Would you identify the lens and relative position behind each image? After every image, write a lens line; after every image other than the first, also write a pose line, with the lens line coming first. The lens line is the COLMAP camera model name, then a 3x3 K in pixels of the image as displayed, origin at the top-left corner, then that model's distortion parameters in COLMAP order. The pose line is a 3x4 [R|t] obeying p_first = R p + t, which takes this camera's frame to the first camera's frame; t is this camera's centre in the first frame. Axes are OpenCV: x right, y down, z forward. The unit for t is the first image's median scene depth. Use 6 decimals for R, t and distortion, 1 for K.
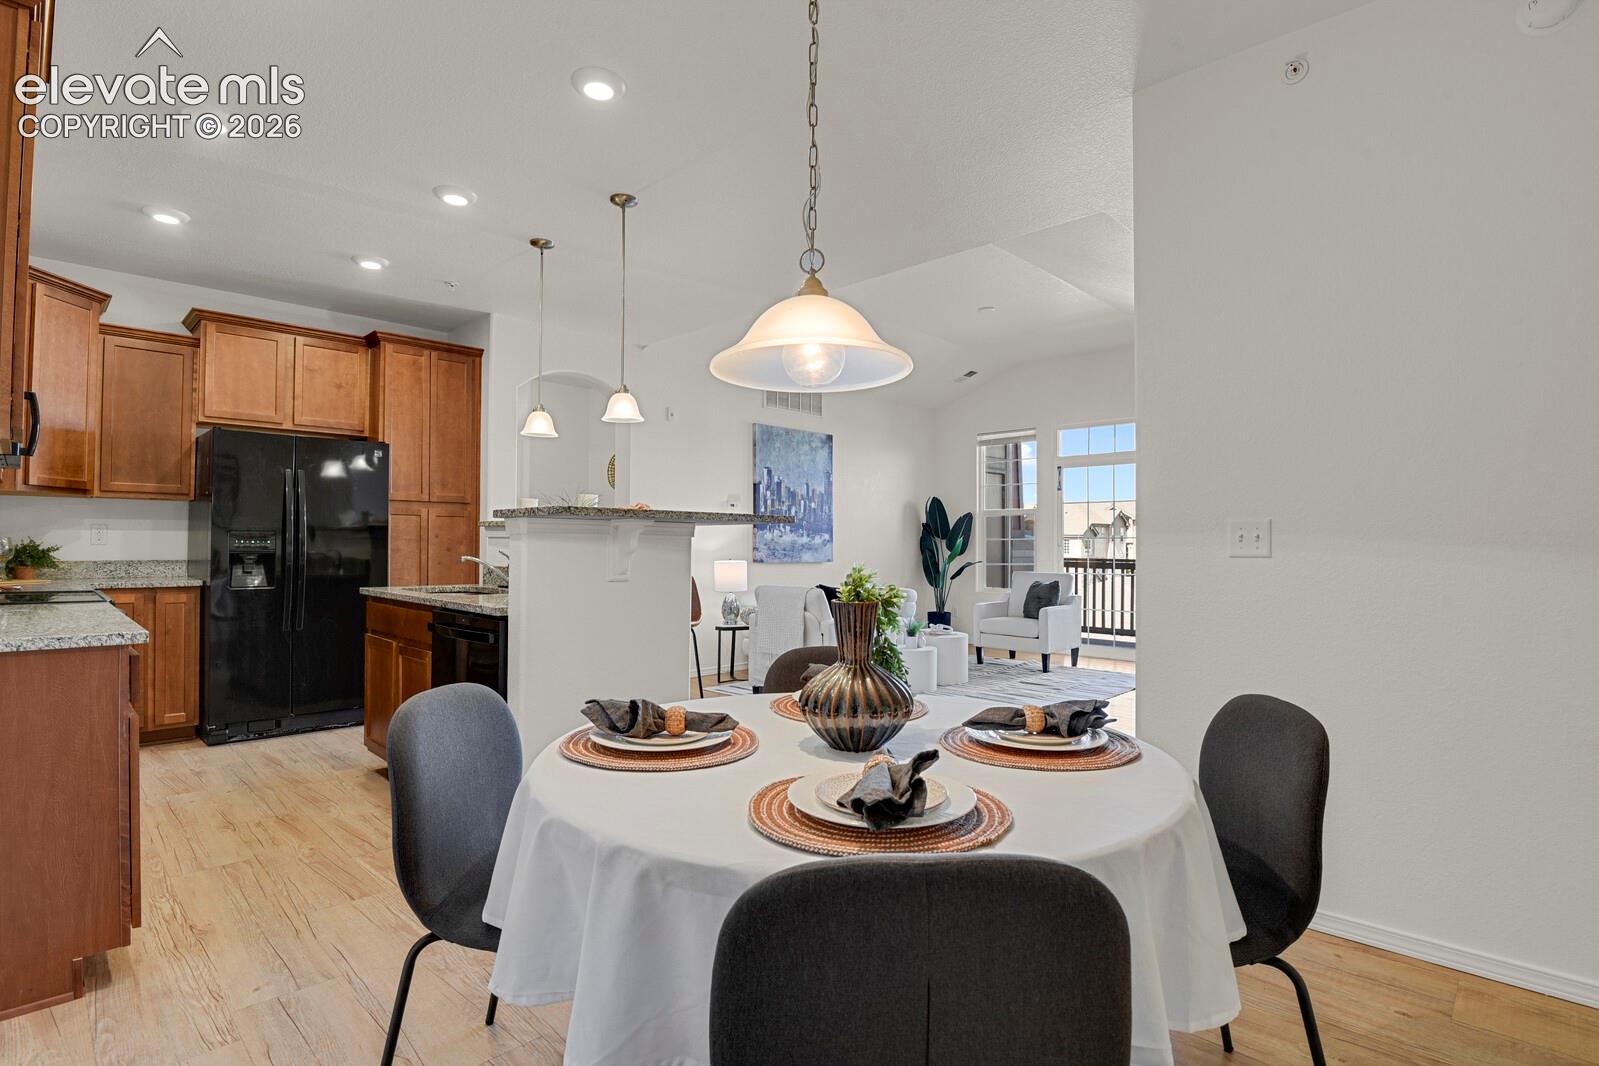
lens RADIAL K [[779.5, 0, 809.4], [0, 779.5, 534.4], [0, 0, 1]] dist [-0.023539, -0.005522]
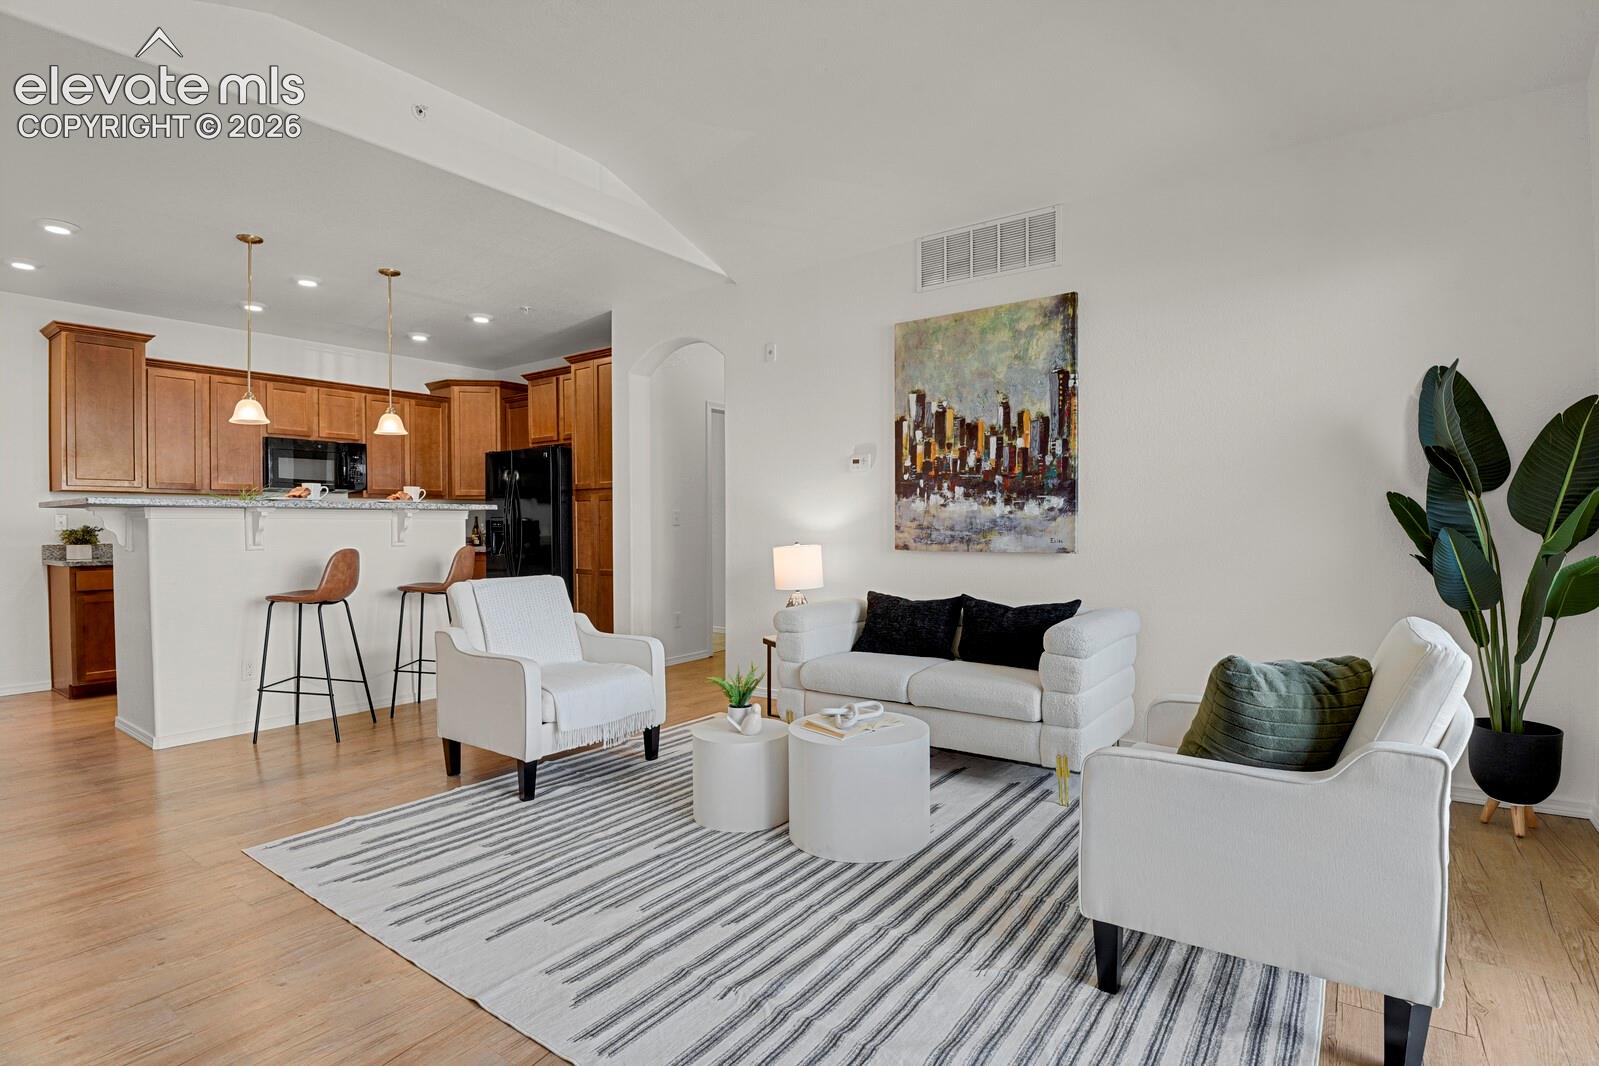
lens RADIAL K [[779.5, 0, 809.4], [0, 779.5, 534.4], [0, 0, 1]] dist [-0.023539, -0.005522]
pose [[0.143026, 0.003211, -0.989714, 0.727389], [0.019287, 0.999796, 0.006031, 0.025866], [0.989531, -0.019951, 0.142934, 1.150825]]
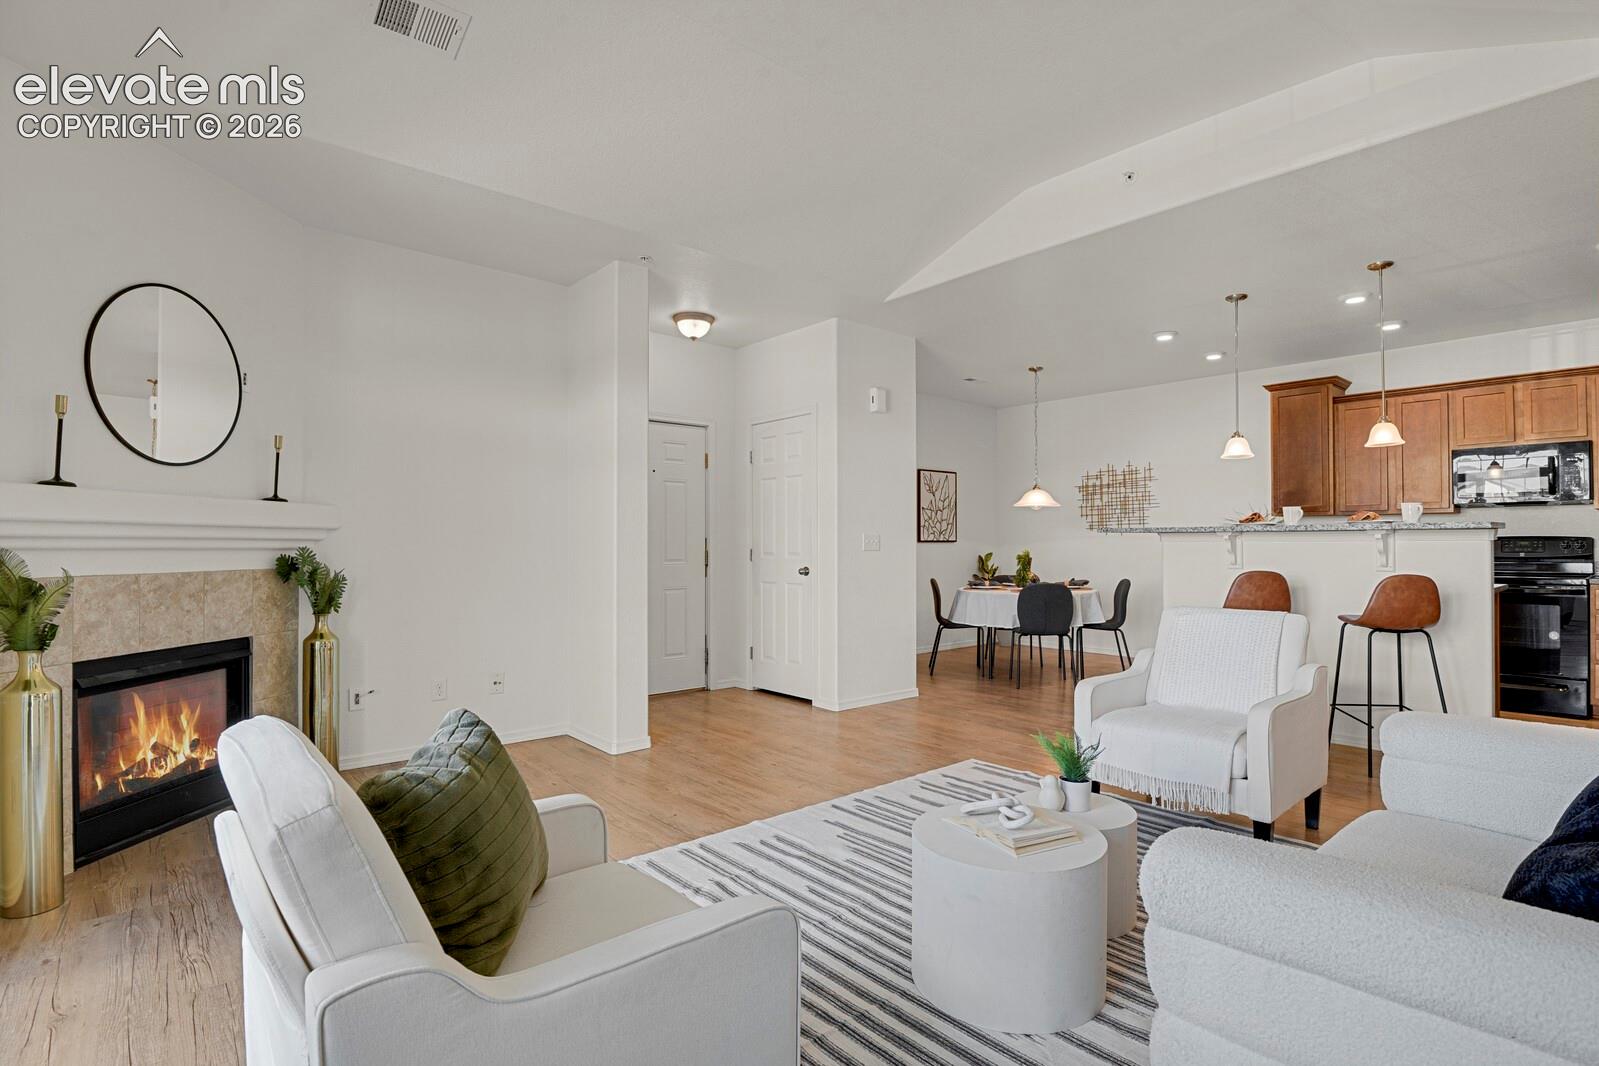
lens RADIAL K [[775.7, 0, 809.0], [0, 775.7, 533.6], [0, 0, 1]] dist [-0.021799, -0.006817]
pose [[-0.996012, -0.002335, 0.089184, 0.272598], [-0.004619, 0.999667, -0.025406, 0.019845], [-0.089095, -0.025716, -0.995691, 1.659850]]
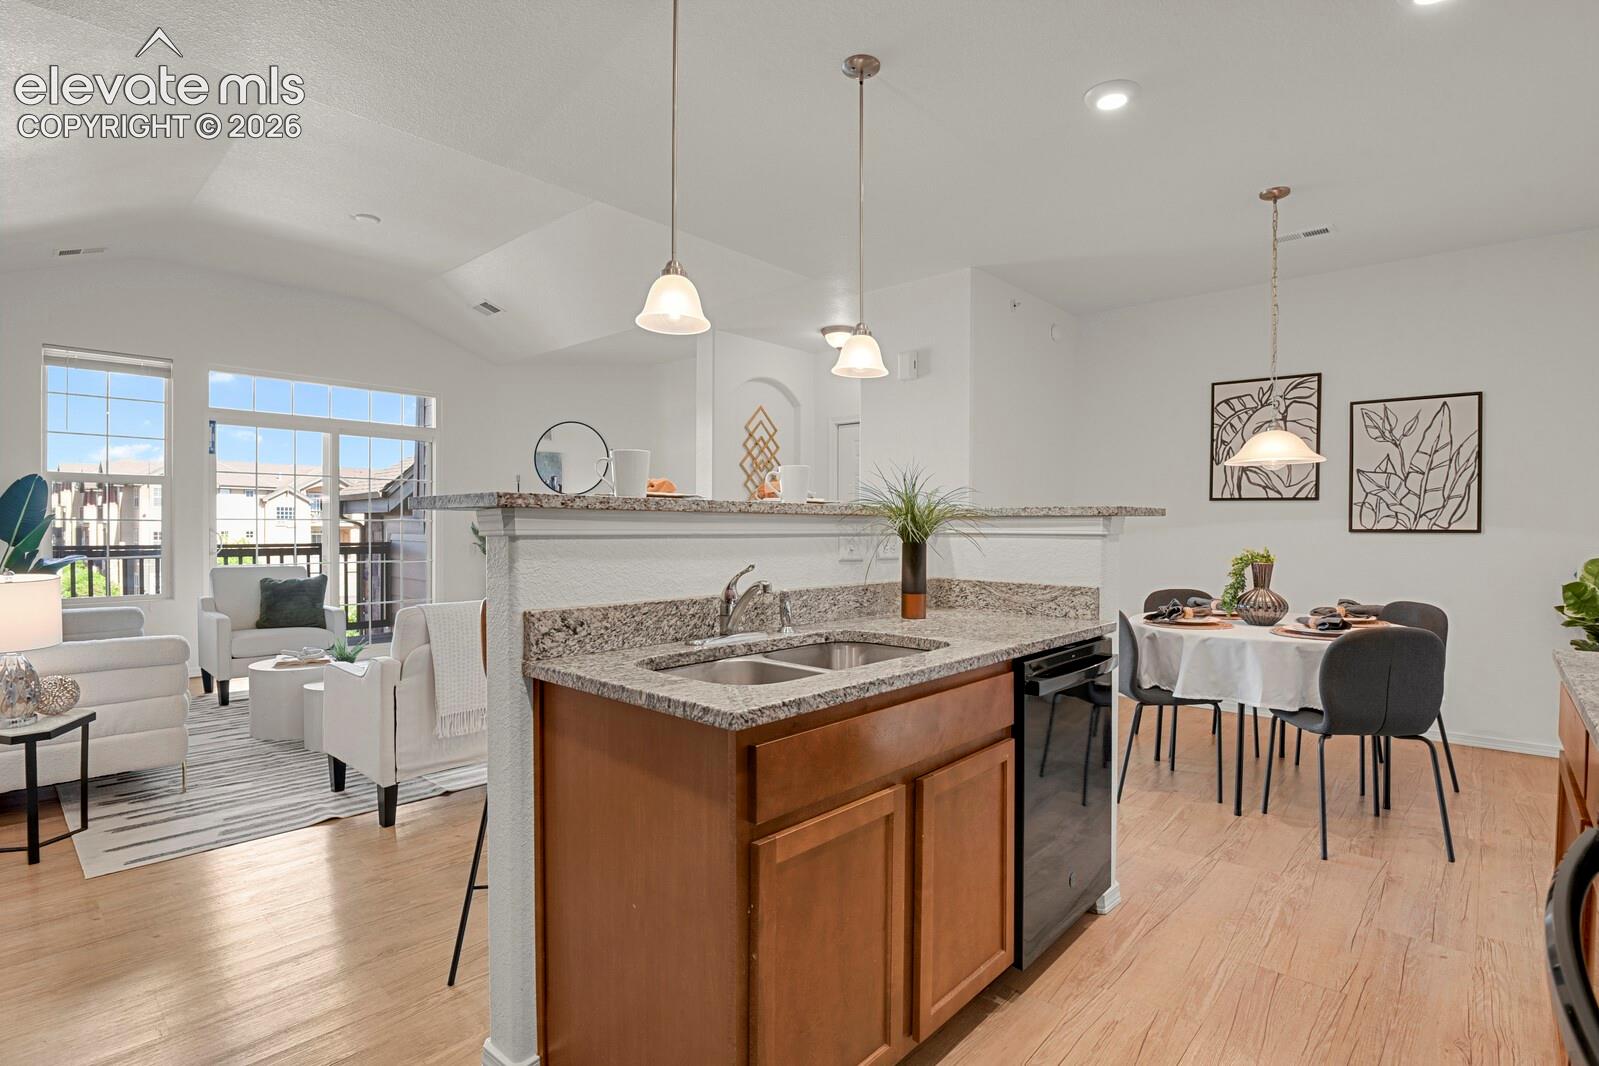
lens RADIAL K [[779.5, 0, 809.4], [0, 779.5, 534.4], [0, 0, 1]] dist [-0.023539, -0.005522]
pose [[-0.036960, -0.017920, 0.999156, -0.660055], [-0.018355, 0.999683, 0.017251, -0.004867], [-0.999148, -0.017702, -0.037277, 0.731550]]
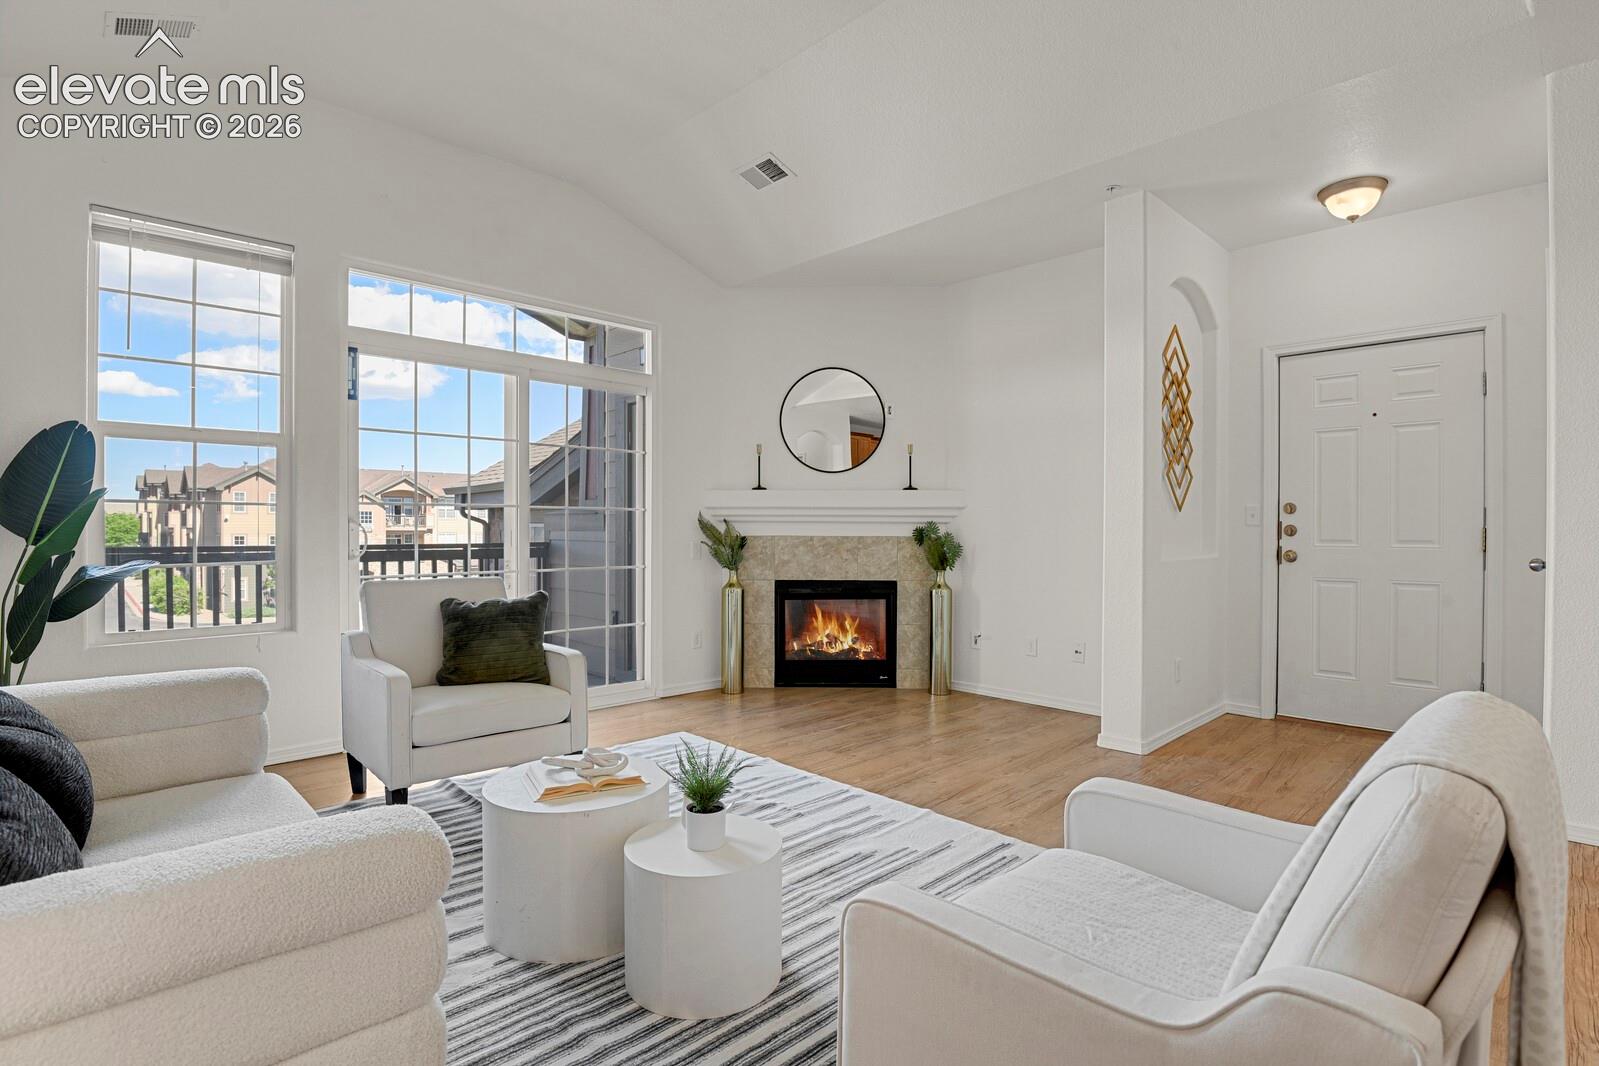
lens RADIAL K [[779.5, 0, 809.4], [0, 779.5, 534.4], [0, 0, 1]] dist [-0.023539, -0.005522]
pose [[0.028542, -0.012959, 0.999509, -0.204582], [-0.014453, 0.999806, 0.013375, 0.021918], [-0.999488, -0.014827, 0.028349, 1.123980]]
